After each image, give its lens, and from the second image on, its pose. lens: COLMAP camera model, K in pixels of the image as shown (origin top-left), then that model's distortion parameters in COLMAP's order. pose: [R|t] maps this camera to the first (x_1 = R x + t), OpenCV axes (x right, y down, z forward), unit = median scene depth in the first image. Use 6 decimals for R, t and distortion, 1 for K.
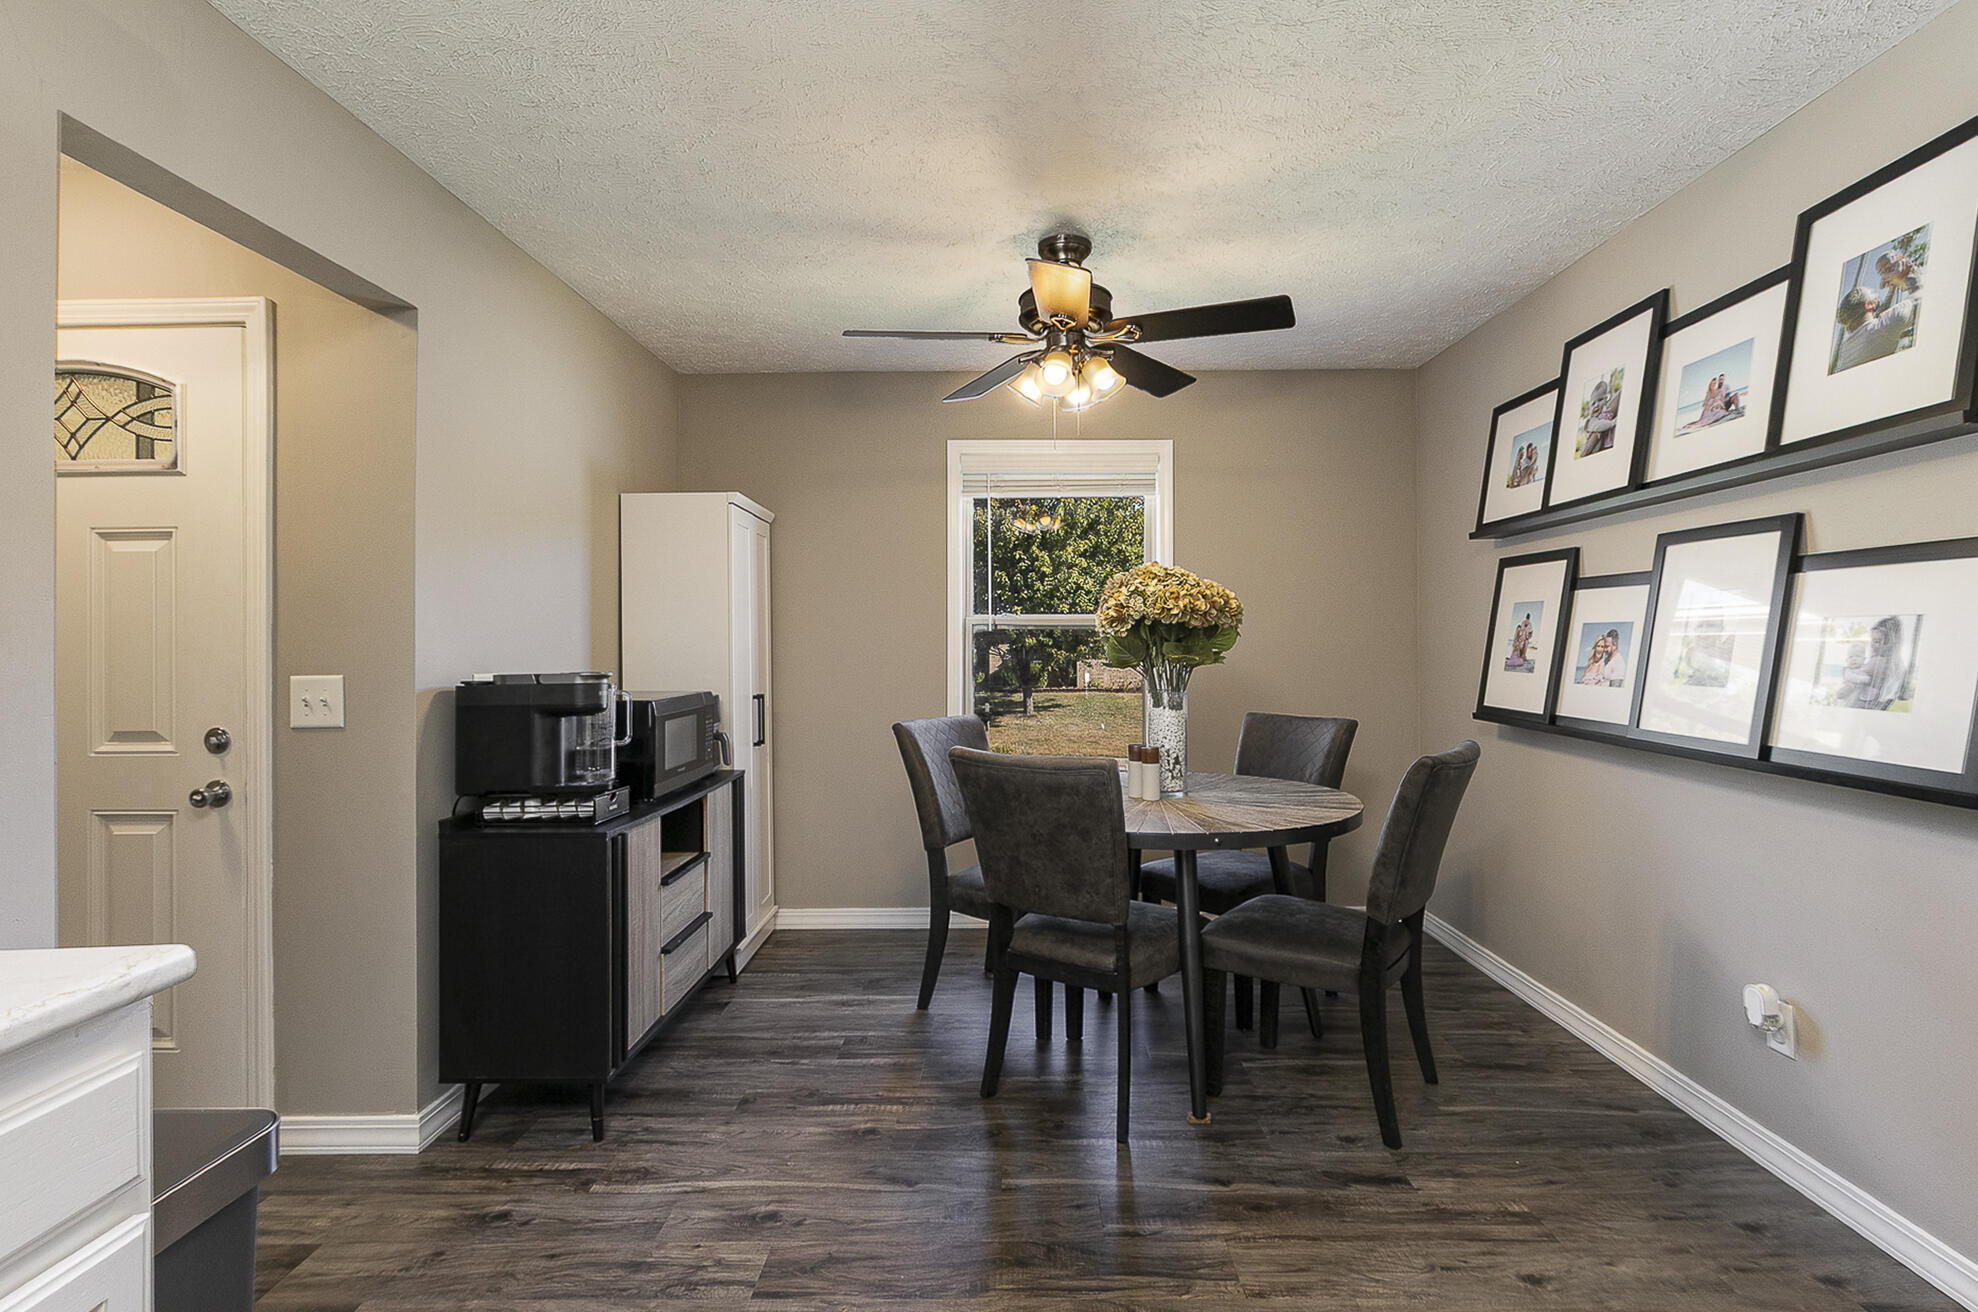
lens RADIAL K [[920.3, 0, 1010.7], [0, 920.3, 644.6], [0, 0, 1]] dist [-0.000049, -0.000129]
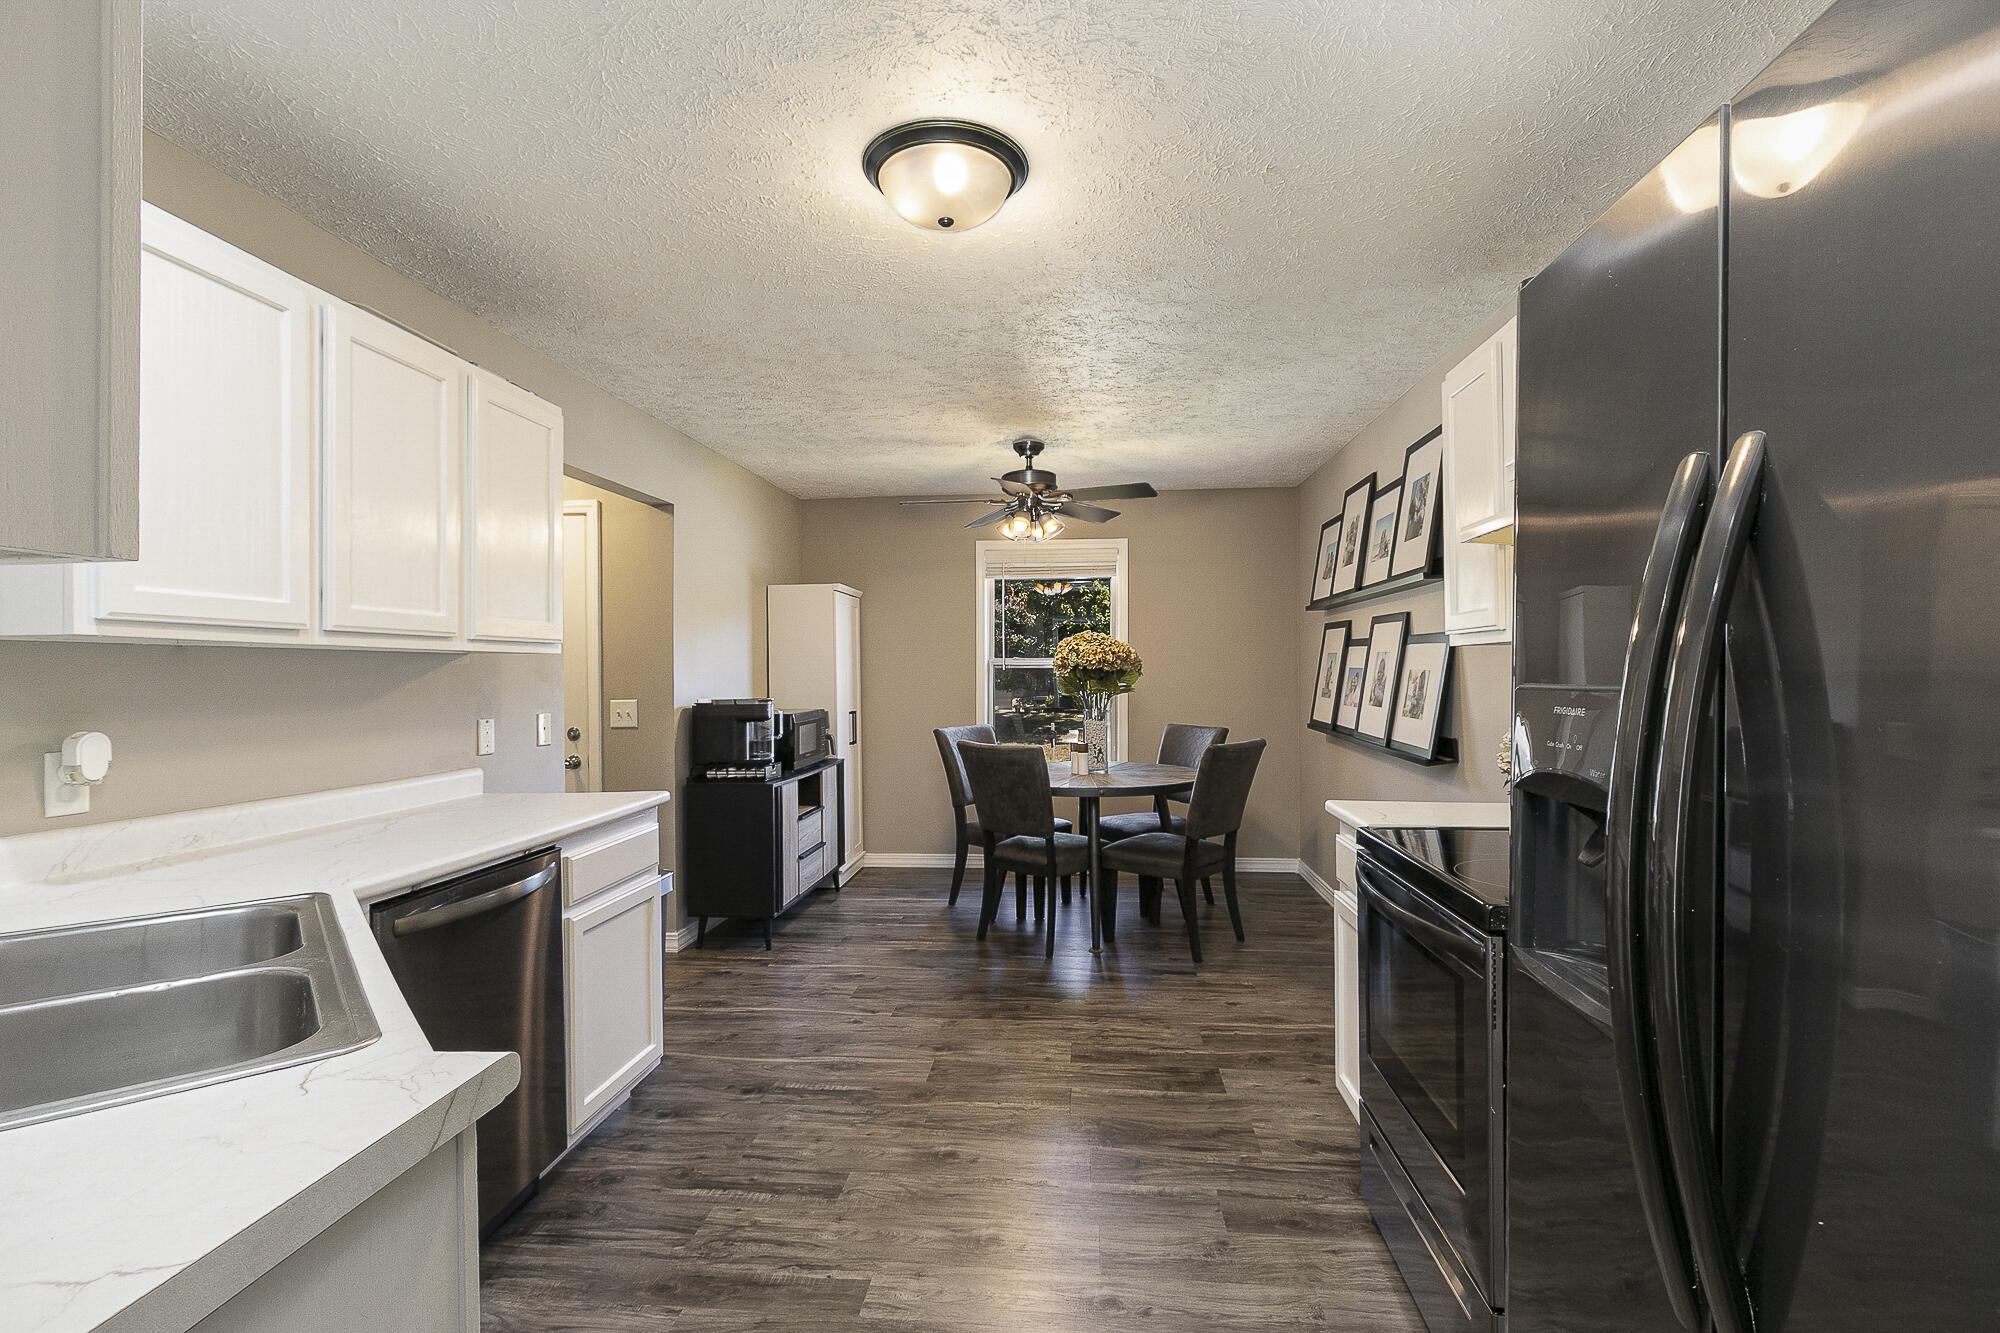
lens RADIAL K [[923.6, 0, 1000.0], [0, 923.6, 666.5], [0, 0, 1]] dist [0.000450, 0.000025]
pose [[0.993972, -0.003440, -0.109576, 0.195696], [0.003460, 0.999994, -0.000008, -0.028600], [0.109575, -0.000371, 0.993978, -0.707293]]
